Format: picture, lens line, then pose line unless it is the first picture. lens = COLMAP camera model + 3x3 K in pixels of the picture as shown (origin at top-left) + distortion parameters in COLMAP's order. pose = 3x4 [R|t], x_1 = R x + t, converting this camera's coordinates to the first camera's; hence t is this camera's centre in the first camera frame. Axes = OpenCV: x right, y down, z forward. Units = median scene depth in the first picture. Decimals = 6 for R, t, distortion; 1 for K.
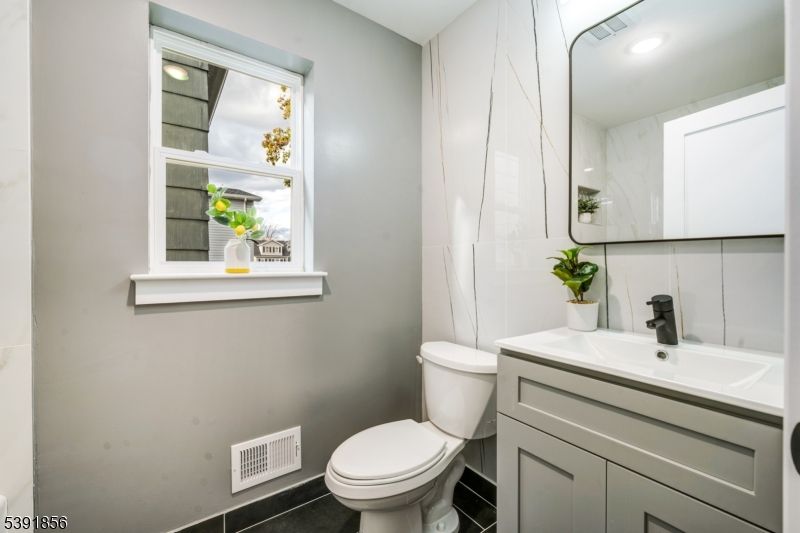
lens RADIAL K [[337.6, 0, 397.5], [0, 337.6, 266.6], [0, 0, 1]] dist [-0.000523, -0.000014]
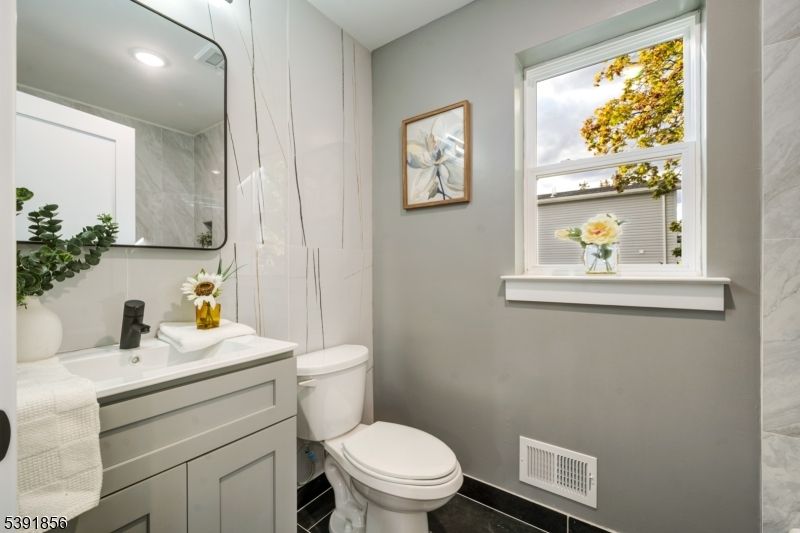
lens RADIAL K [[337.6, 0, 397.5], [0, 337.6, 266.6], [0, 0, 1]] dist [-0.000523, -0.000014]
pose [[0.321007, -0.004307, -0.947067, 0.213101], [-0.001128, 0.999987, -0.004930, -0.000904], [0.947076, 0.002651, 0.320998, 0.152700]]
